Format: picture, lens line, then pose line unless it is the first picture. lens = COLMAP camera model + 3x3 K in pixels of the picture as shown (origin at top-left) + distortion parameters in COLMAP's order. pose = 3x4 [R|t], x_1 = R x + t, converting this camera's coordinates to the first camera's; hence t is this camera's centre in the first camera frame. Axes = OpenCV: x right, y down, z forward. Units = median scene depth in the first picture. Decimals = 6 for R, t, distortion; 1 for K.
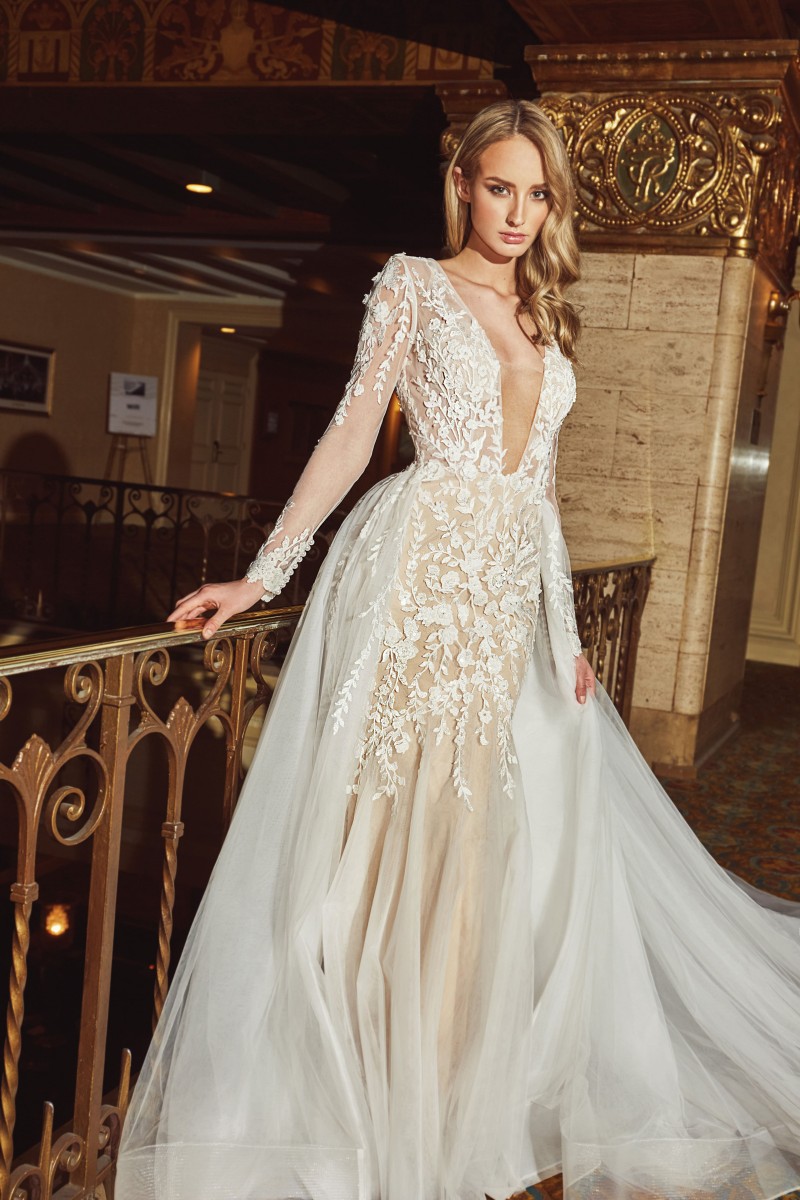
lens RADIAL K [[1391.2, 0, 401.5], [0, 1391.2, 627.8], [0, 0, 1]] dist [-0.008114, 0.047897]
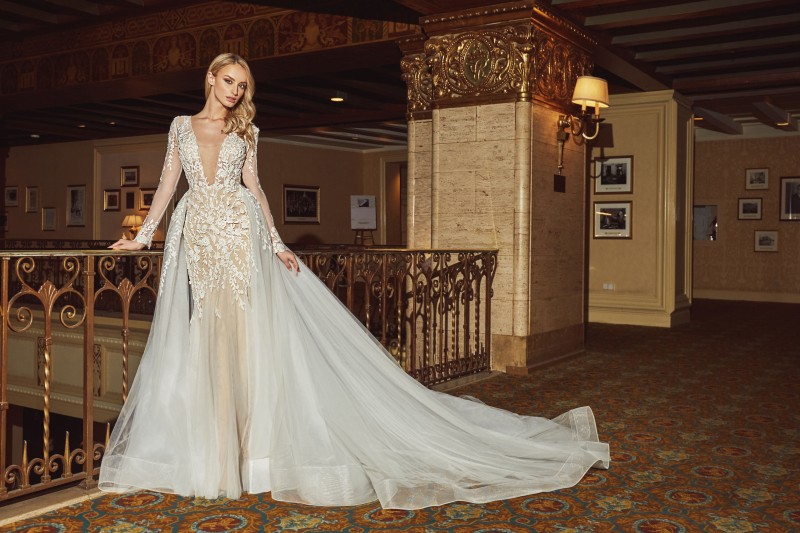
lens RADIAL K [[885.8, 0, 399.5], [0, 885.8, 243.5], [0, 0, 1]] dist [-0.006178, 0.002997]
pose [[0.964555, -0.079335, -0.251673, 0.374539], [0.046412, 0.989872, -0.134160, 0.107915], [0.259768, 0.117724, 0.958468, -0.276134]]
